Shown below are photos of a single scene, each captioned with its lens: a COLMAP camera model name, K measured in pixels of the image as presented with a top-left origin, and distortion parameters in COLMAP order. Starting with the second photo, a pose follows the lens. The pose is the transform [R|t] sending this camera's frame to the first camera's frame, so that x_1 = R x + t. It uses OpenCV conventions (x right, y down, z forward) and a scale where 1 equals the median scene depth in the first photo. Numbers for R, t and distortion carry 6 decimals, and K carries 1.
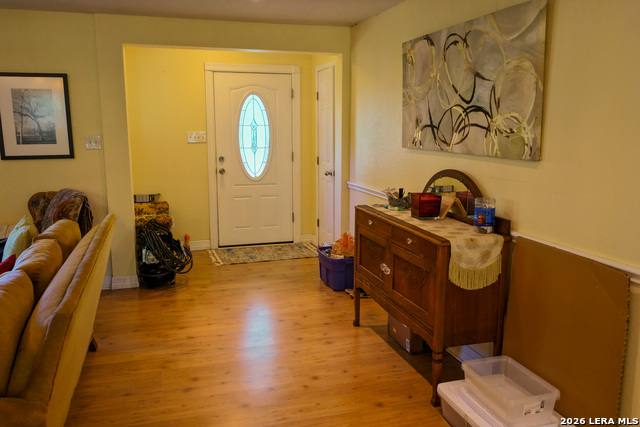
lens RADIAL K [[534.7, 0, 318.7], [0, 534.7, 213.9], [0, 0, 1]] dist [-0.012413, 0.039159]
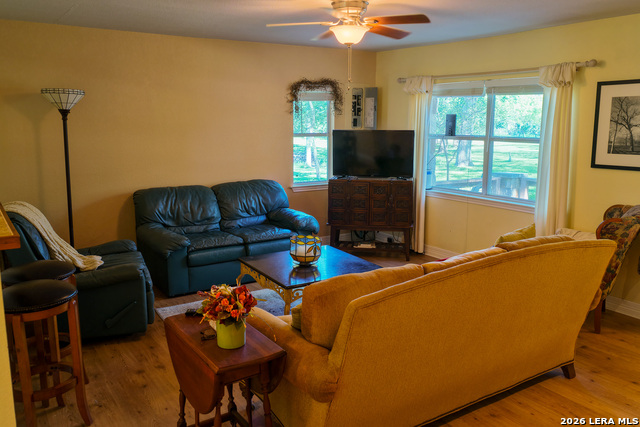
lens RADIAL K [[534.7, 0, 319.6], [0, 534.7, 211.1], [0, 0, 1]] dist [-0.012413, 0.039159]
pose [[0.283396, 0.164082, -0.944862, 0.236648], [-0.159082, 0.979647, 0.122409, -0.061901], [0.945716, 0.115620, 0.303731, 0.209321]]
